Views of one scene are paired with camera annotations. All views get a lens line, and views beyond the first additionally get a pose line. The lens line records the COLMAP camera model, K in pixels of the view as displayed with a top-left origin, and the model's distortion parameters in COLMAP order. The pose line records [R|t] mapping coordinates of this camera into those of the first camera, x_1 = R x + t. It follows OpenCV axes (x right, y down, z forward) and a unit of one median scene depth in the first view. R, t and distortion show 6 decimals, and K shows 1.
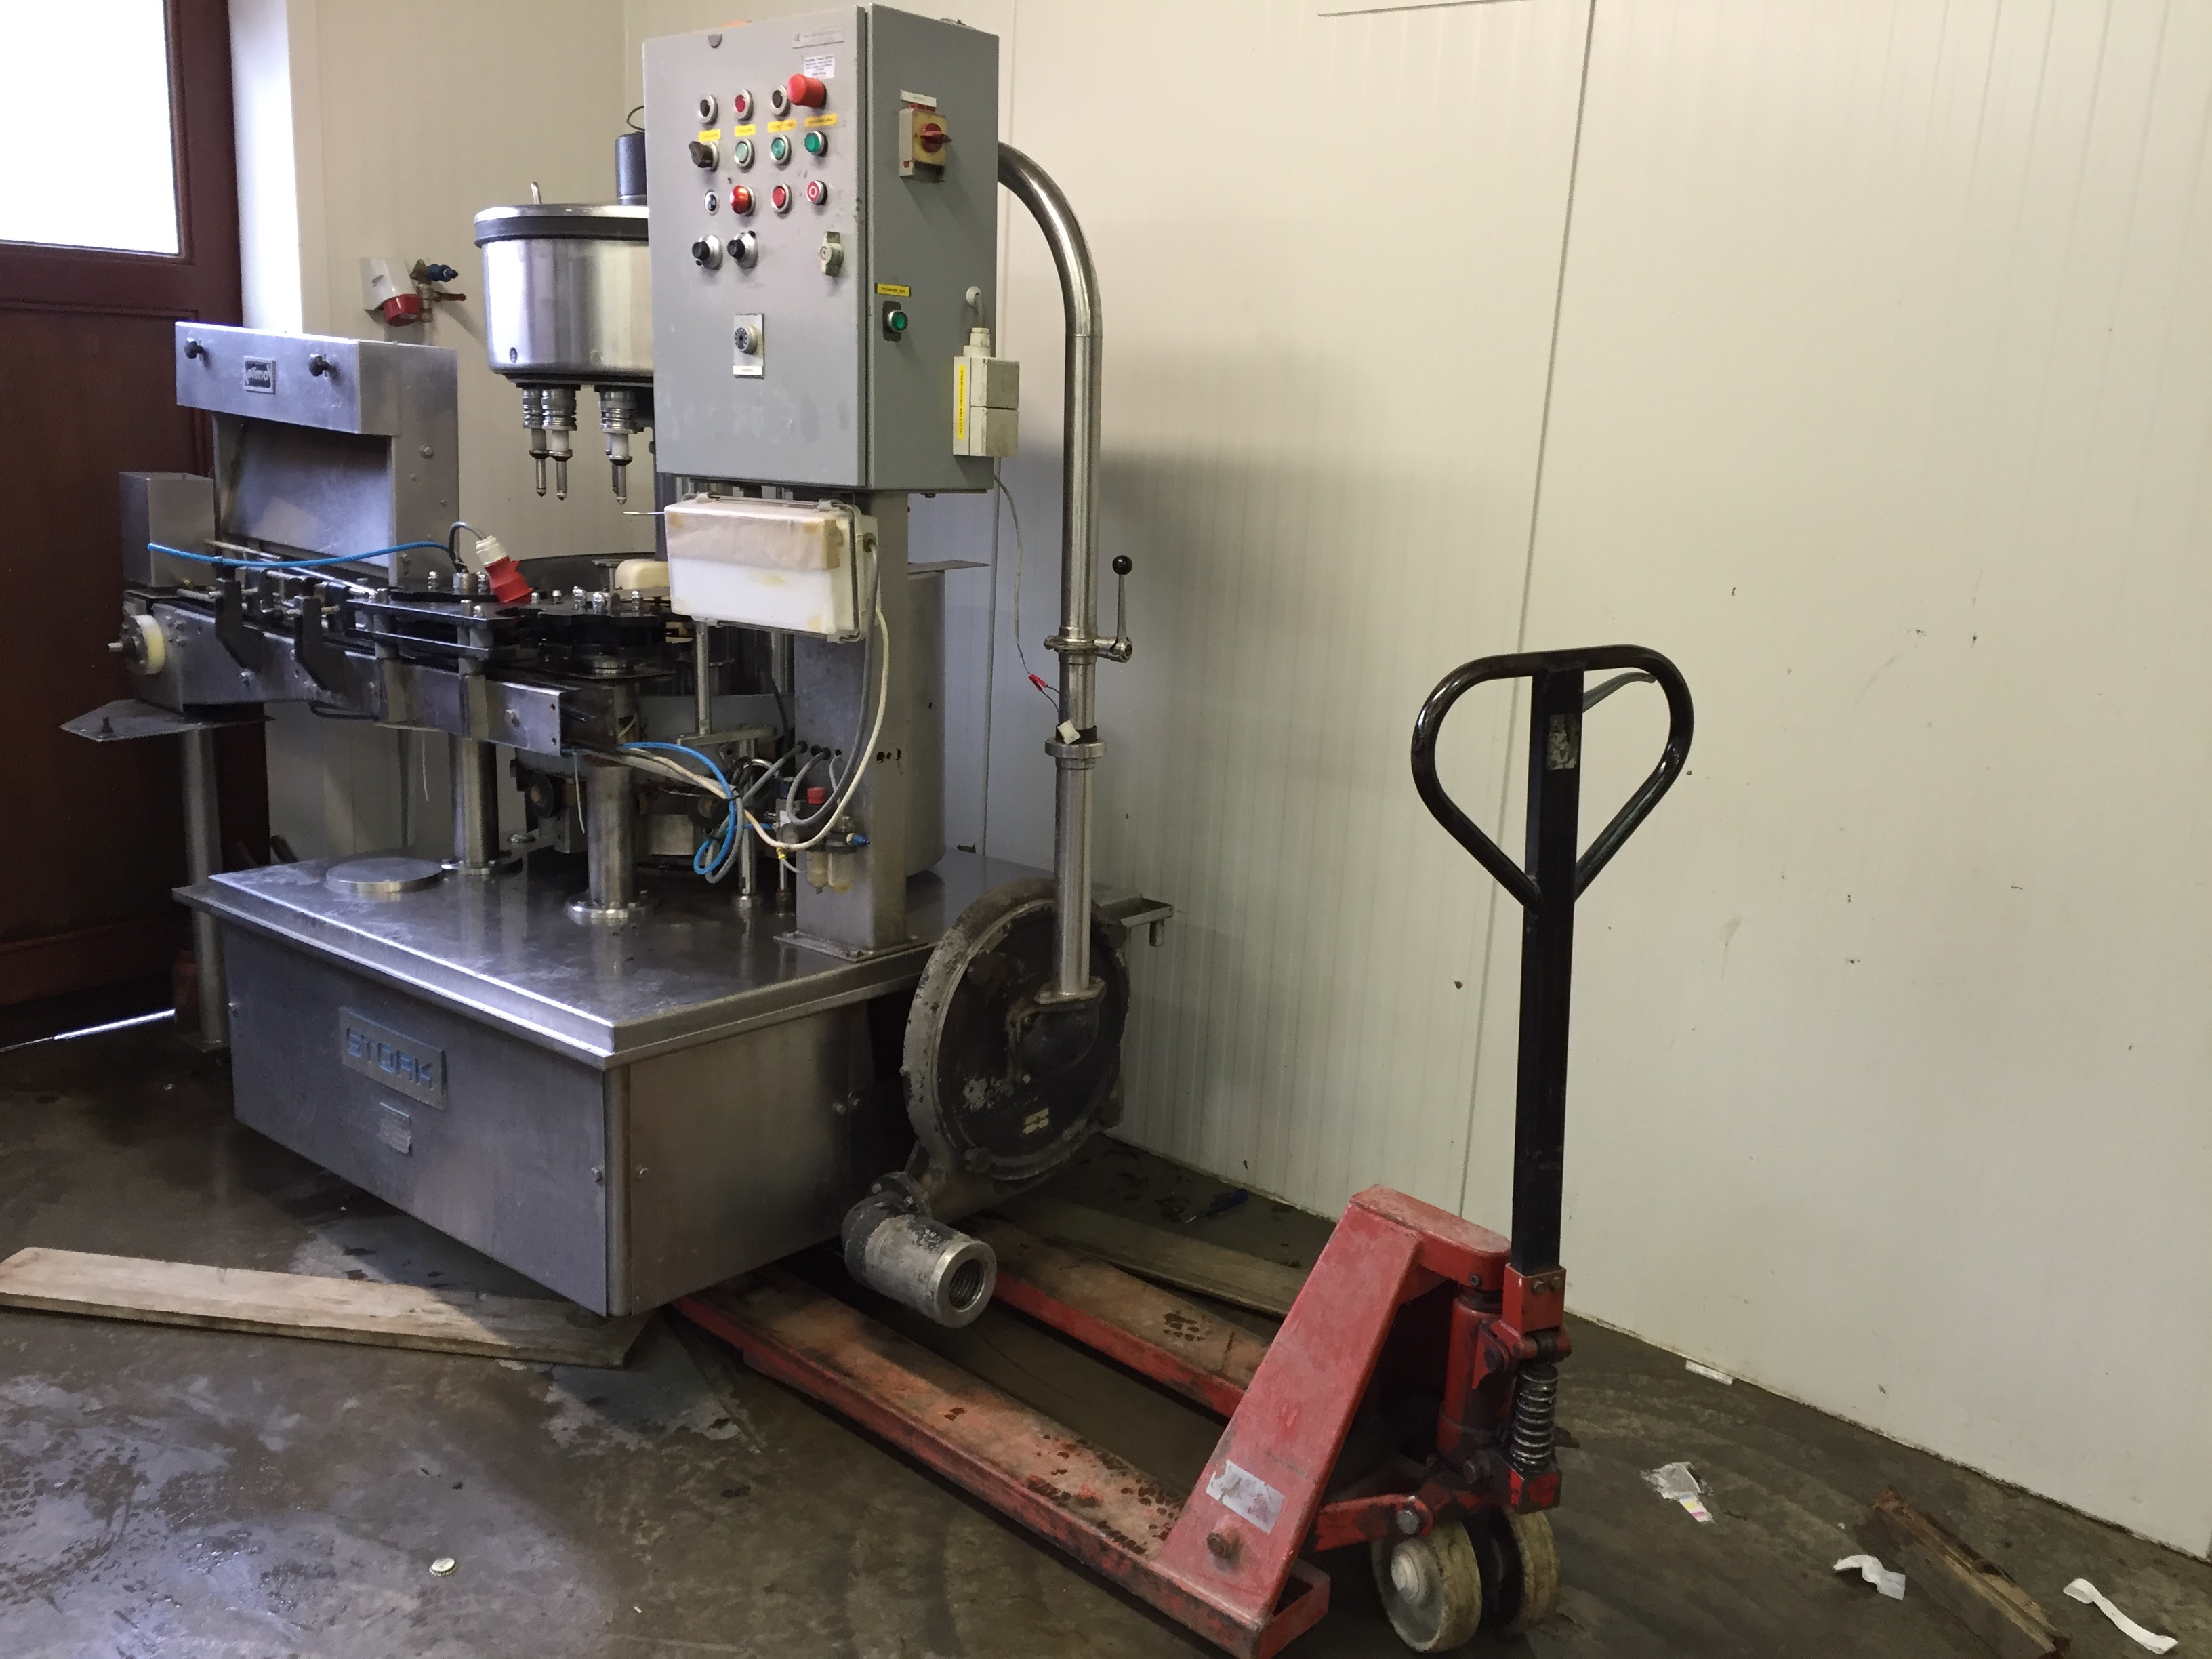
lens RADIAL K [[1819.4, 0, 1070.5], [0, 1819.4, 820.6], [0, 0, 1]] dist [0.096603, -0.115504]
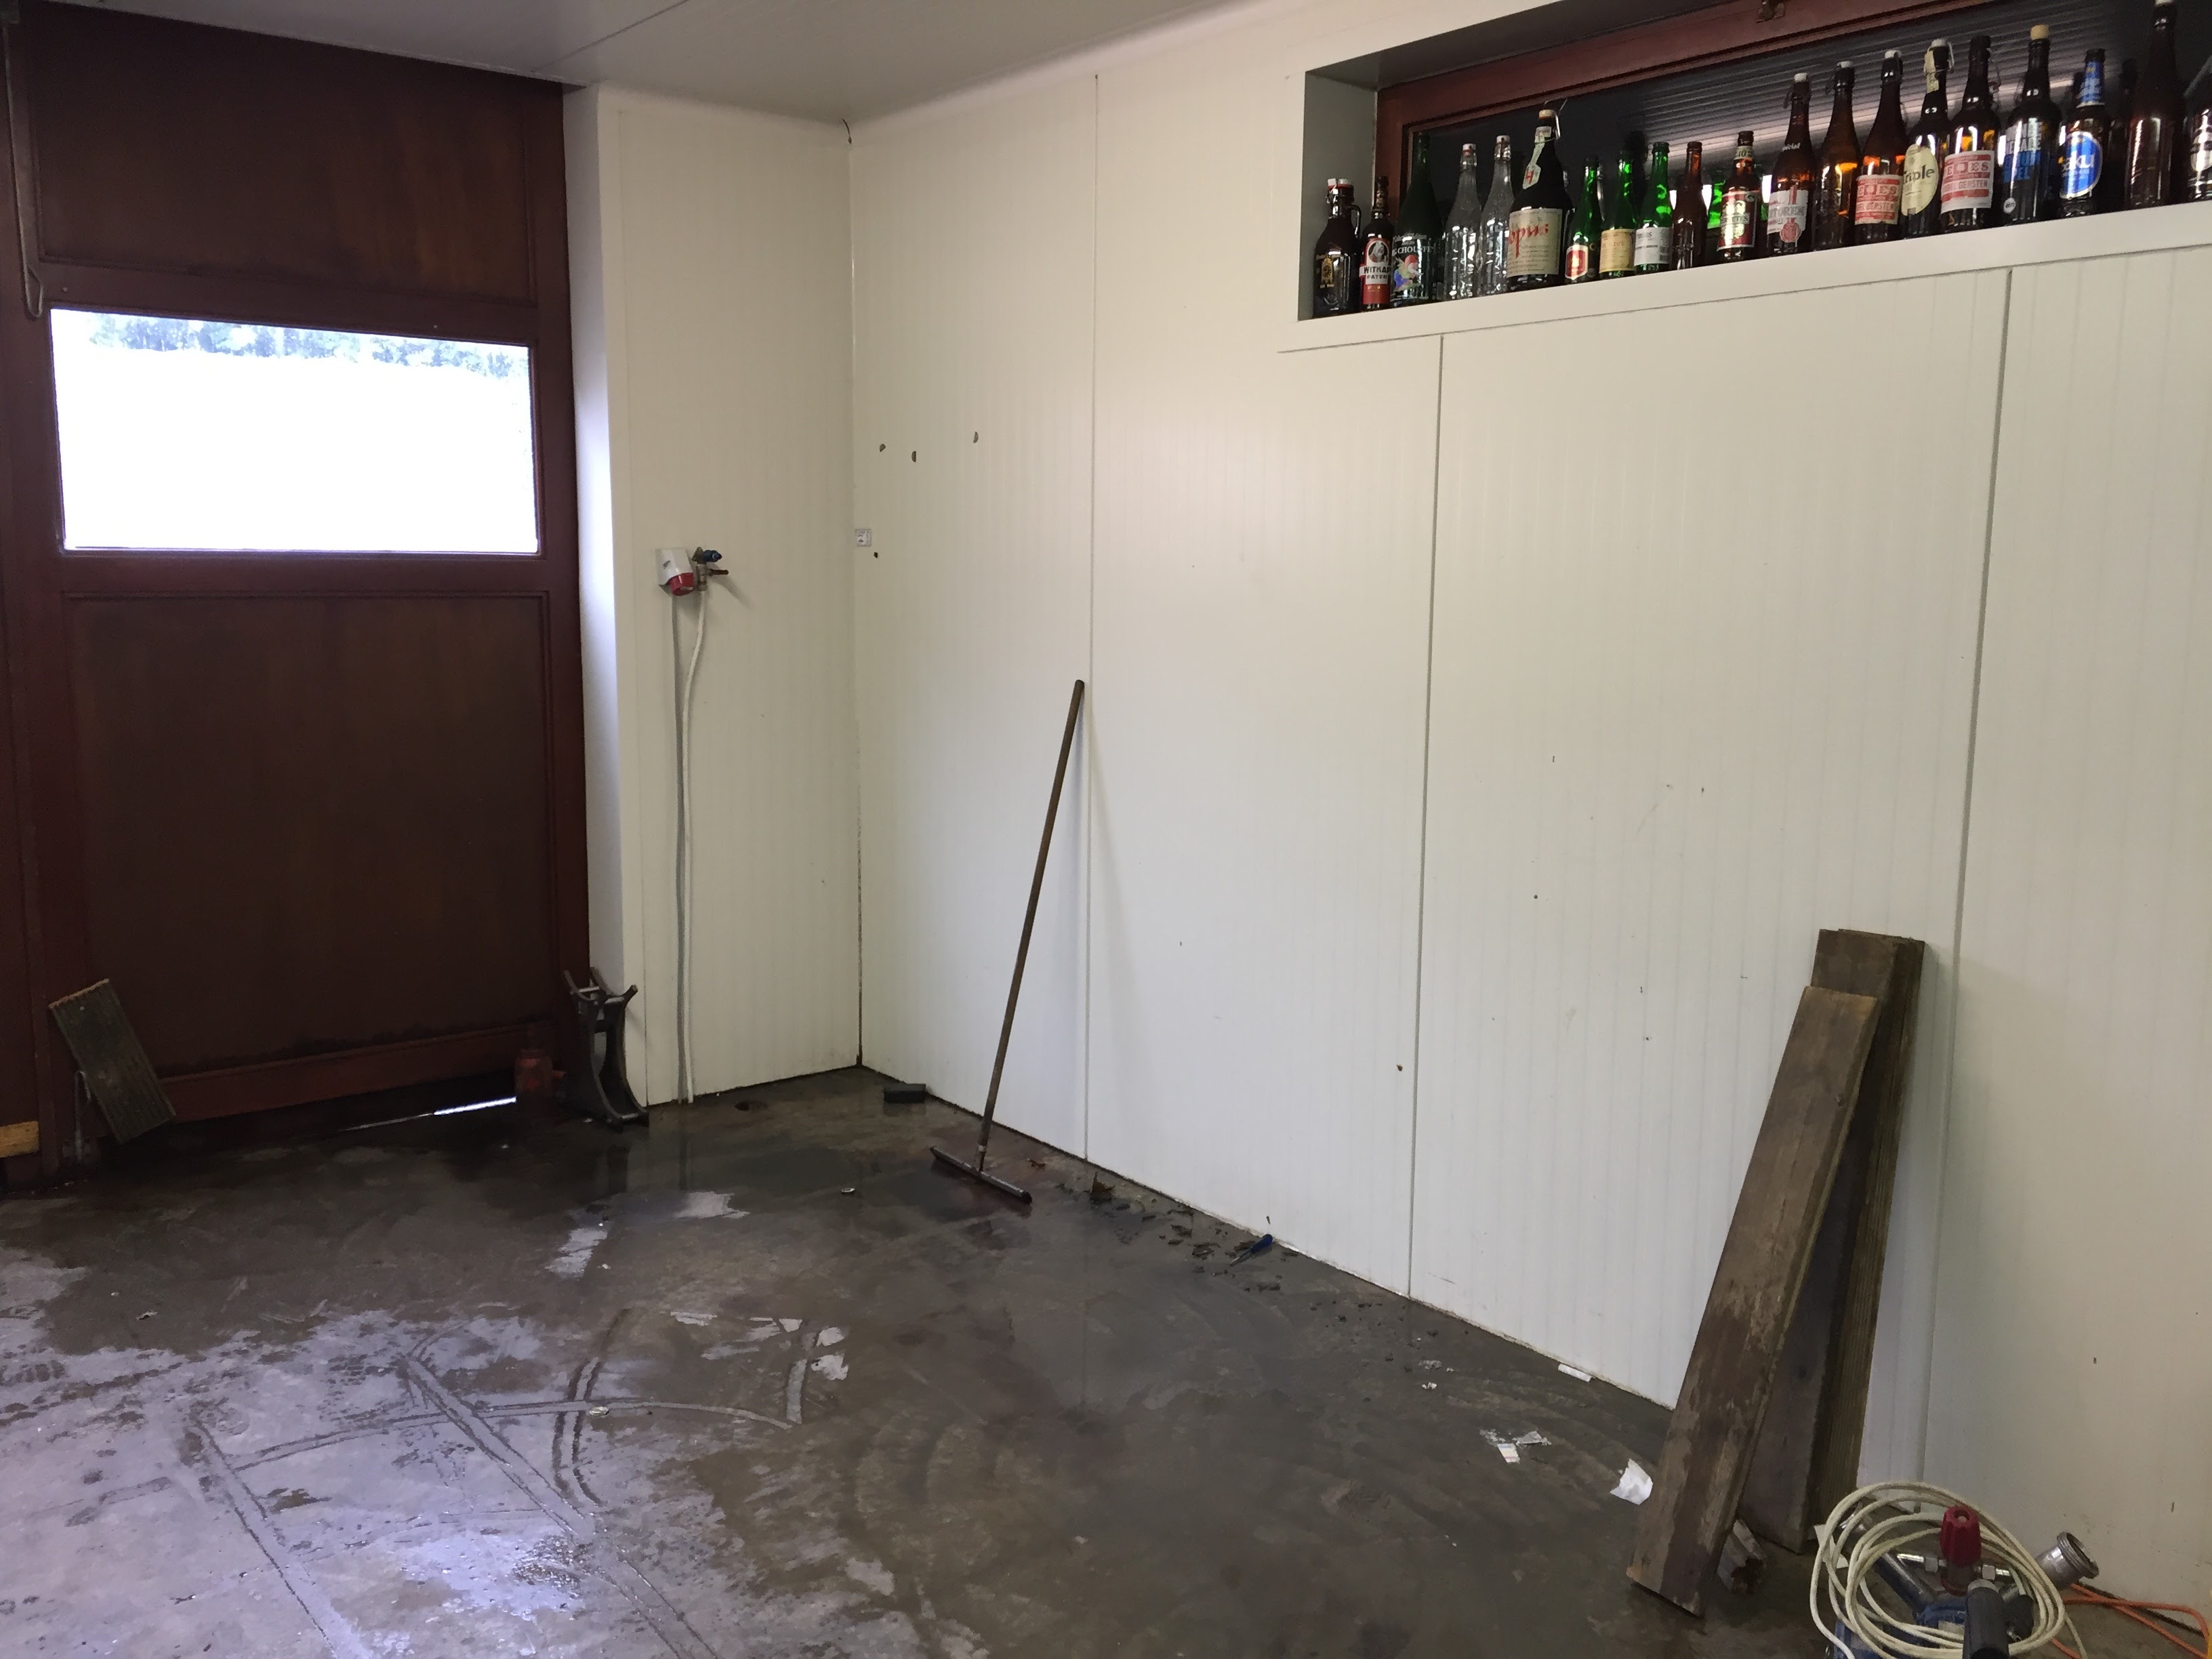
lens RADIAL K [[1877.1, 0, 1131.6], [0, 1877.1, 825.0], [0, 0, 1]] dist [0.095216, -0.122573]
pose [[0.978106, -0.015459, -0.207533, 0.323506], [-0.007147, 0.994154, -0.107738, 0.068321], [0.207985, 0.106862, 0.972277, -0.364071]]
